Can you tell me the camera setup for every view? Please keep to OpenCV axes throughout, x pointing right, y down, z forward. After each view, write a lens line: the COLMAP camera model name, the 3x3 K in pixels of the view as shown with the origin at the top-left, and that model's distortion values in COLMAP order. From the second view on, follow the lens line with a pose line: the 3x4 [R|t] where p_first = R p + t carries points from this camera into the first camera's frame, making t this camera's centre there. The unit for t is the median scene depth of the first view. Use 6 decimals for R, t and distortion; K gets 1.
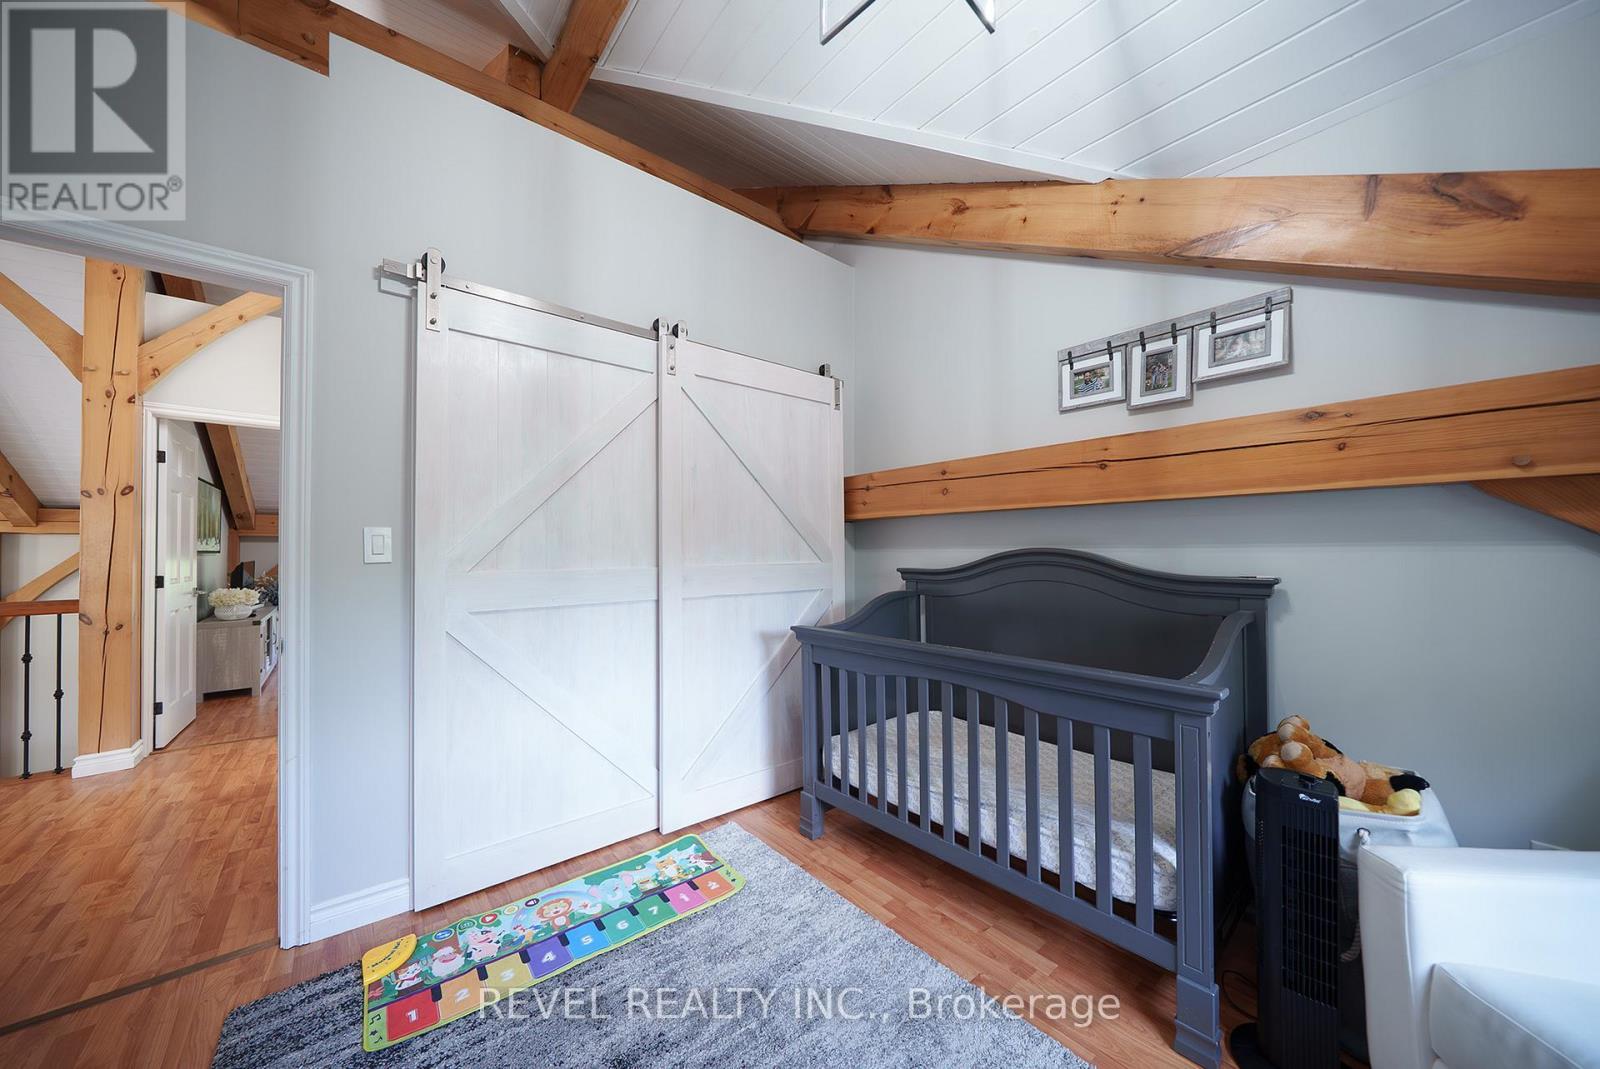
lens RADIAL K [[587.6, 0, 801.1], [0, 587.6, 546.7], [0, 0, 1]] dist [0.000442, 0.000023]
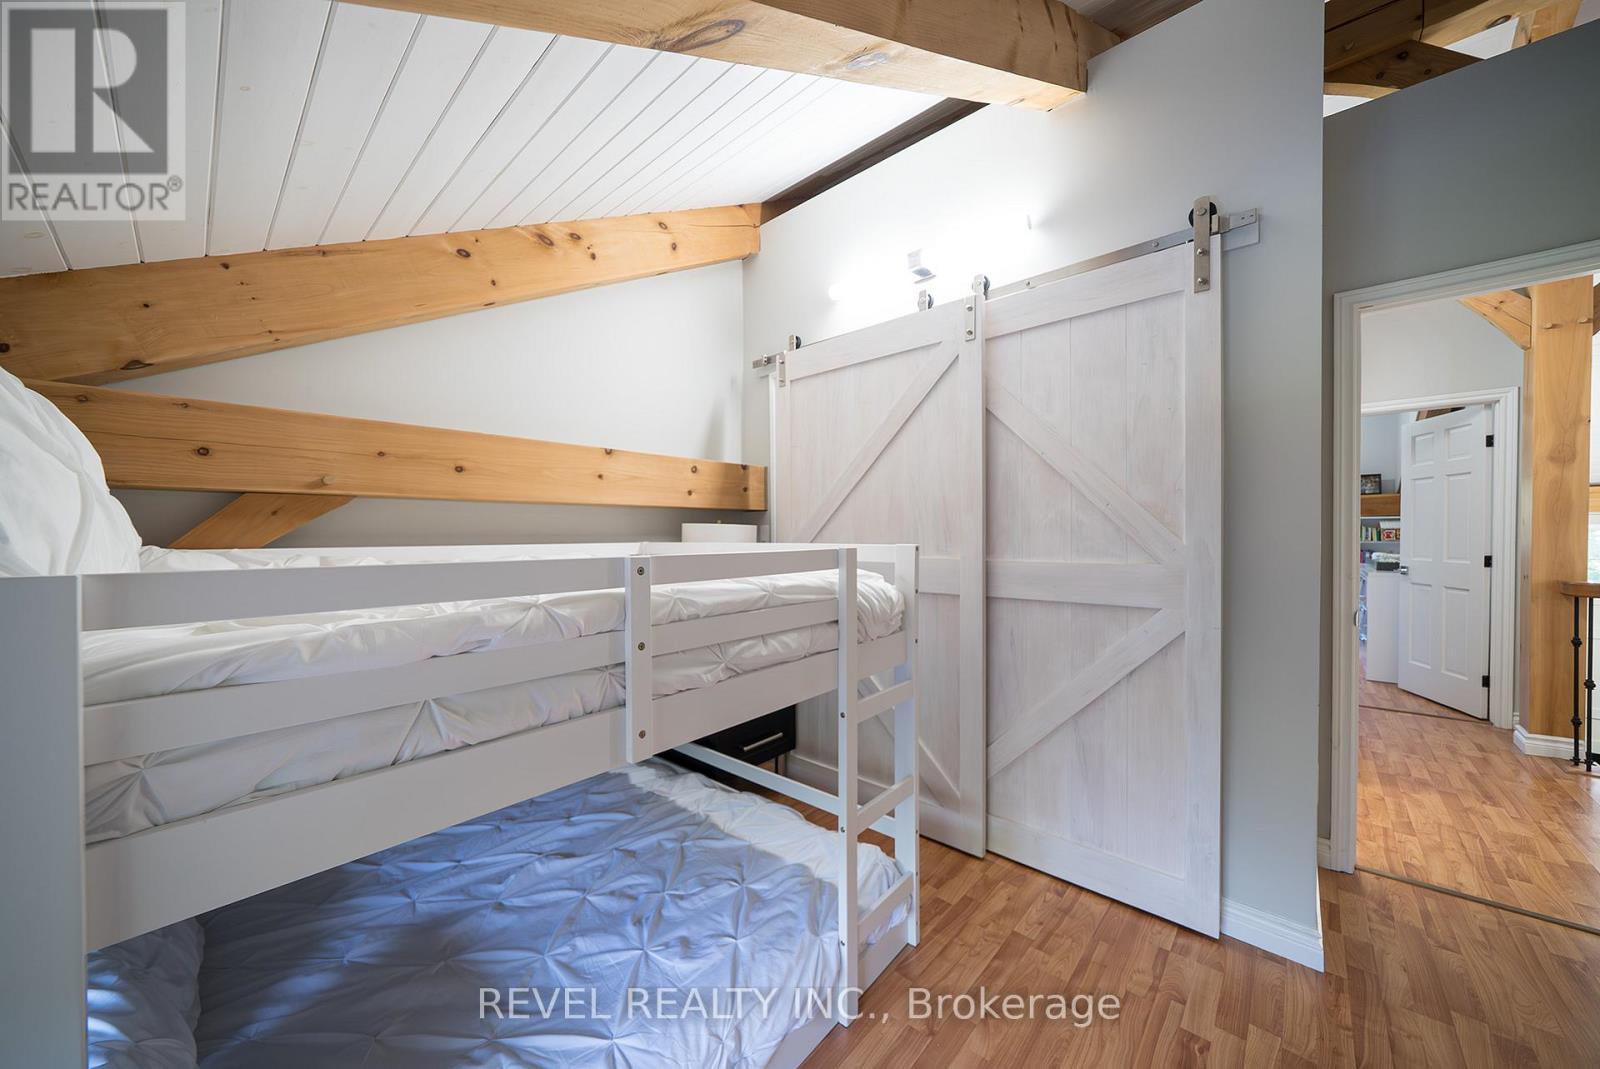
lens RADIAL K [[558.0, 0, 795.4], [0, 558.0, 538.2], [0, 0, 1]] dist [-0.001950, -0.000328]
pose [[-0.173673, -0.011375, 0.984738, -2.325013], [-0.003451, 0.999934, 0.010942, 0.009662], [-0.984797, -0.001498, -0.173700, 2.997271]]
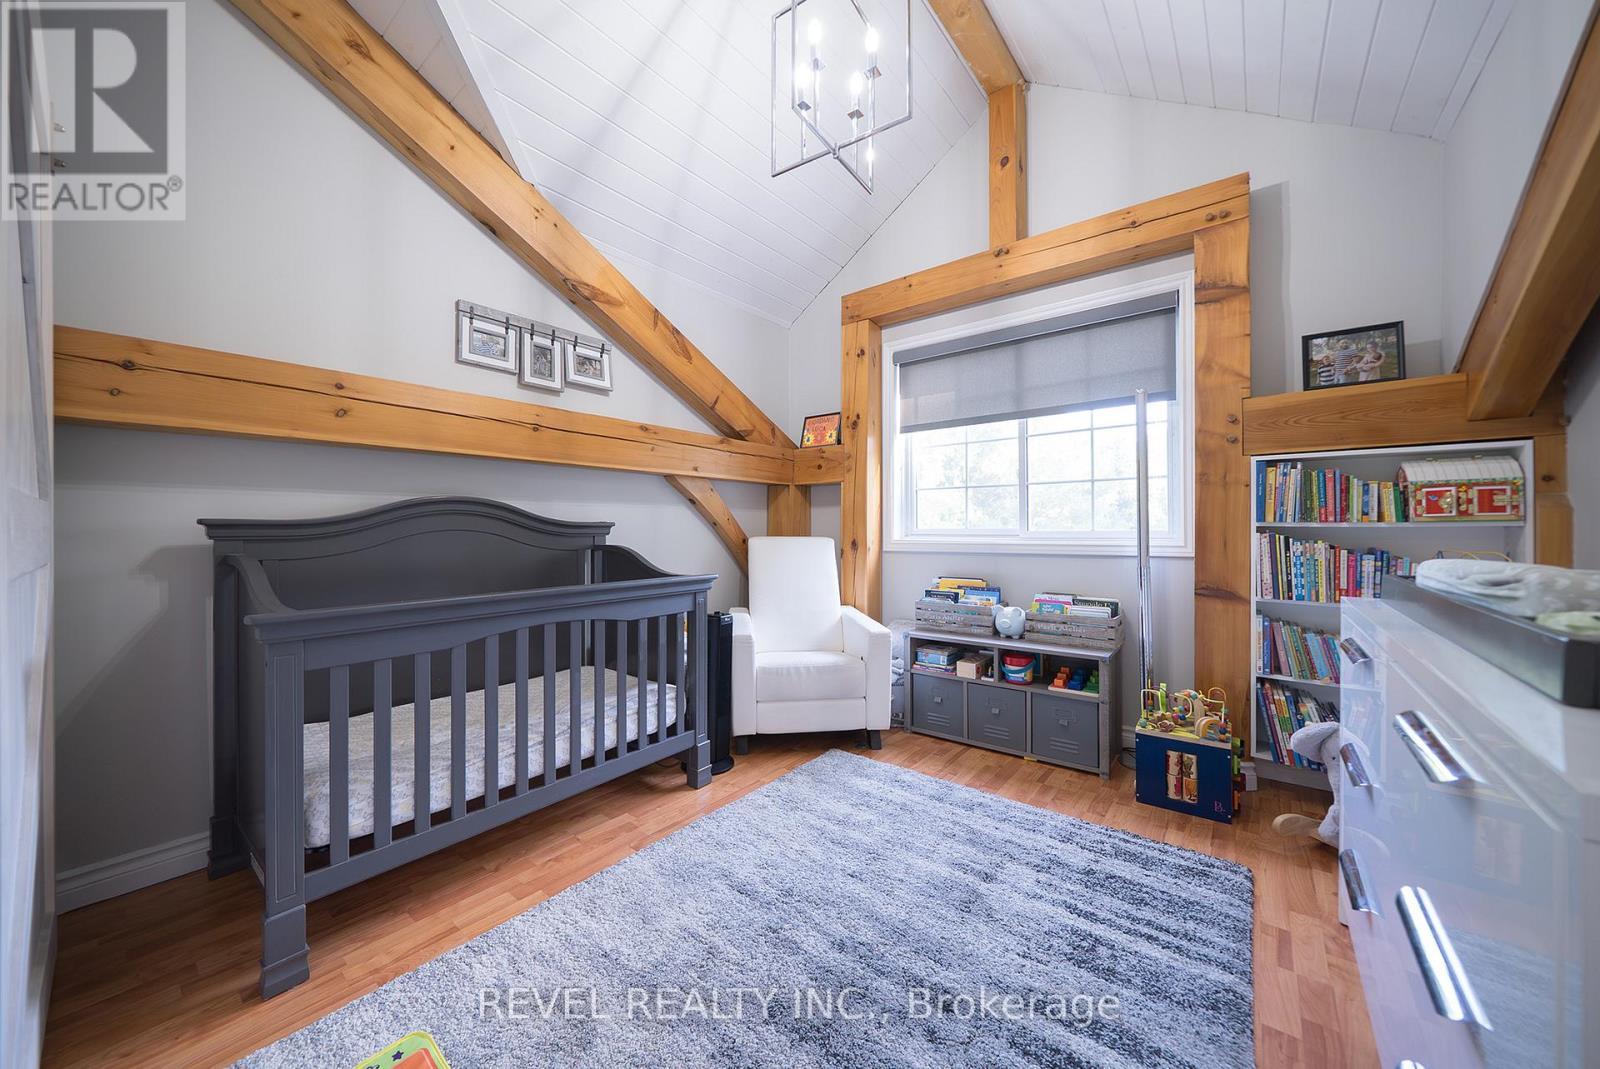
lens RADIAL K [[584.2, 0, 800.0], [0, 584.2, 534.5], [0, 0, 1]] dist [0.001233, 0.000088]
pose [[-0.245102, -0.006392, 0.969476, -0.702801], [-0.001115, 0.999979, 0.006311, 0.061545], [-0.969497, 0.000466, -0.245104, 0.720054]]
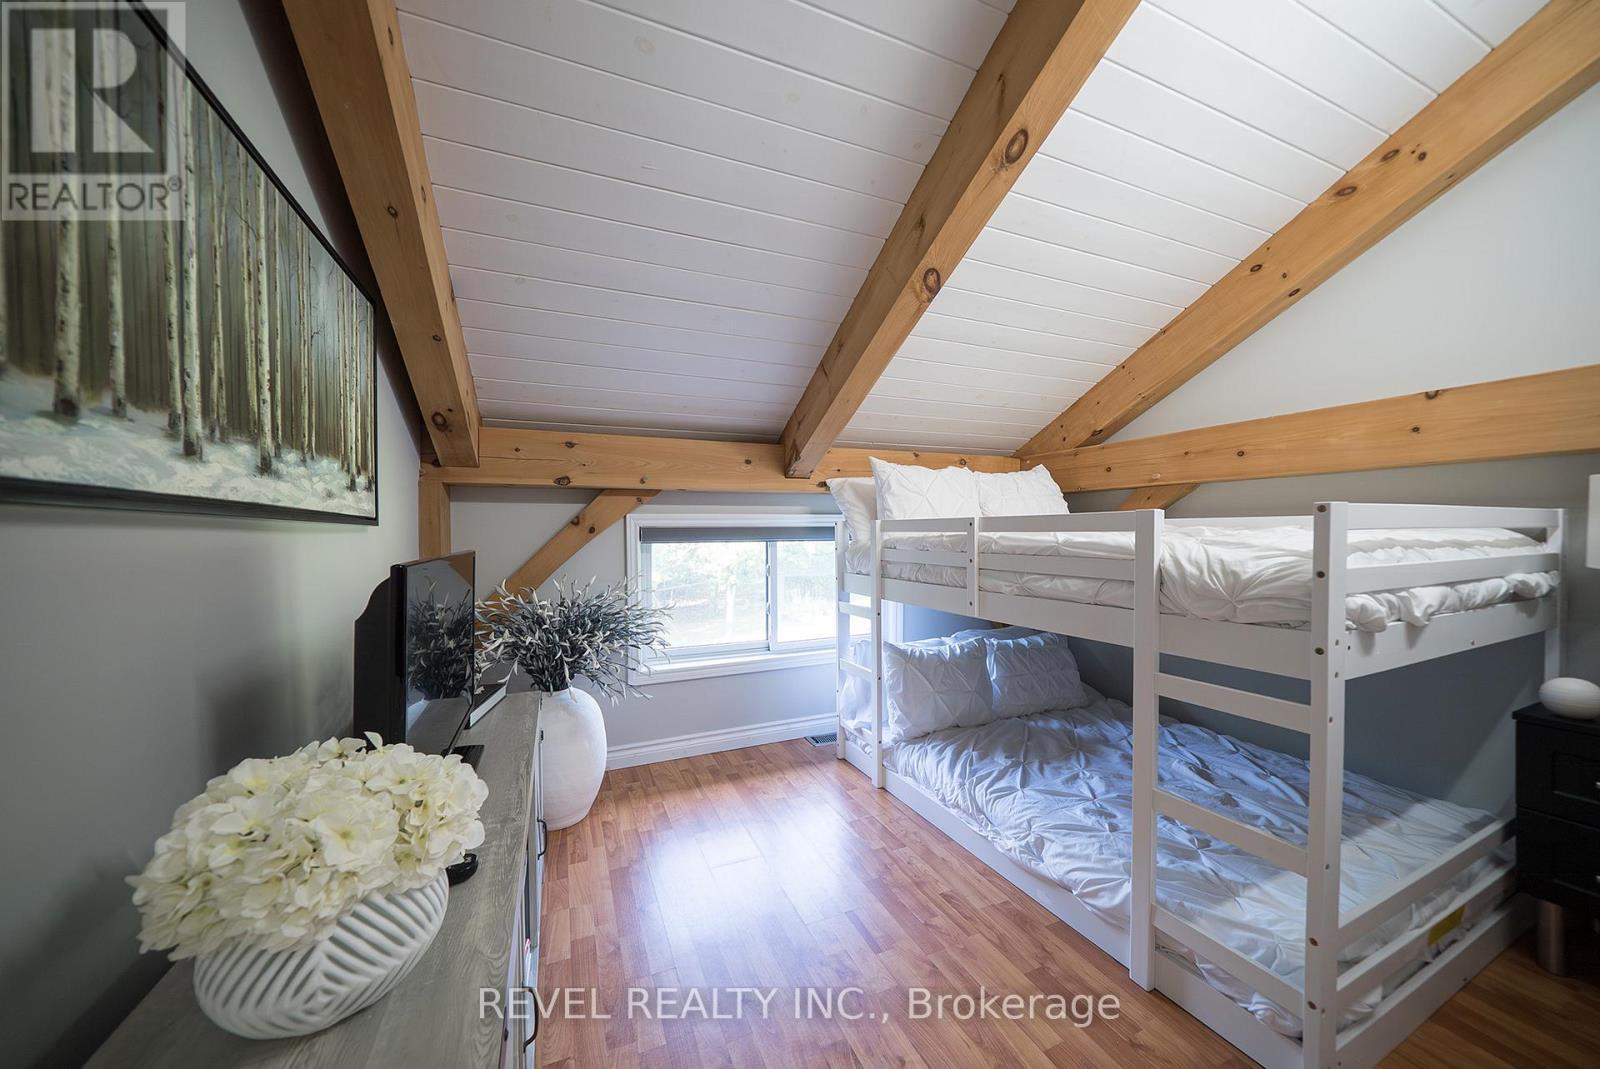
lens RADIAL K [[558.0, 0, 795.4], [0, 558.0, 538.2], [0, 0, 1]] dist [-0.001950, -0.000328]
pose [[0.968020, -0.009264, -0.250702, -1.923410], [0.014495, 0.999714, 0.019028, 0.042105], [0.250454, -0.022053, 0.967877, 2.103916]]
